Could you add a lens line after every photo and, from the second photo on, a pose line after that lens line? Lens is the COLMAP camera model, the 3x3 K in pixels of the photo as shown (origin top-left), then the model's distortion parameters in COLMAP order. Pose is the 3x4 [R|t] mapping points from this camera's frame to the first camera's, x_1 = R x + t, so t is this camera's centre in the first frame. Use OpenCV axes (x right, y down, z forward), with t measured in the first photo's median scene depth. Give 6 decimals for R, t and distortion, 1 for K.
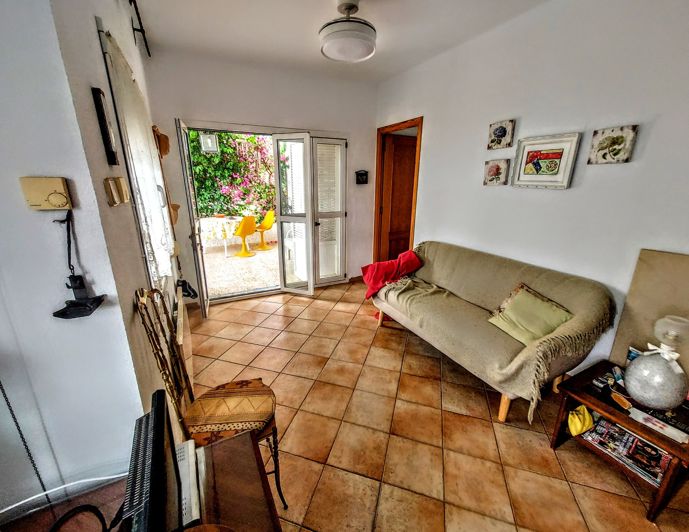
lens RADIAL K [[296.1, 0, 344.0], [0, 296.1, 267.1], [0, 0, 1]] dist [0.000811, 0.000086]
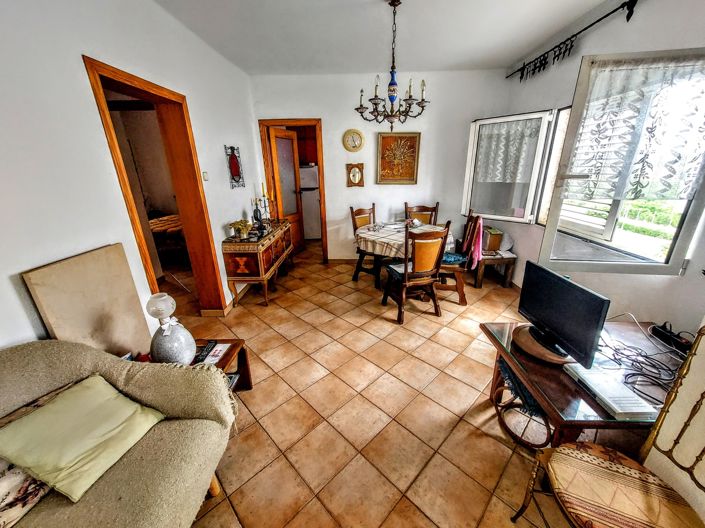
lens RADIAL K [[280.5, 0, 352.2], [0, 280.5, 265.6], [0, 0, 1]] dist [0.000196, 0.000002]
pose [[-0.878500, -0.151556, 0.453065, -0.025792], [0.149082, 0.814024, 0.561373, -0.418386], [-0.453885, 0.560710, -0.692526, 1.331761]]
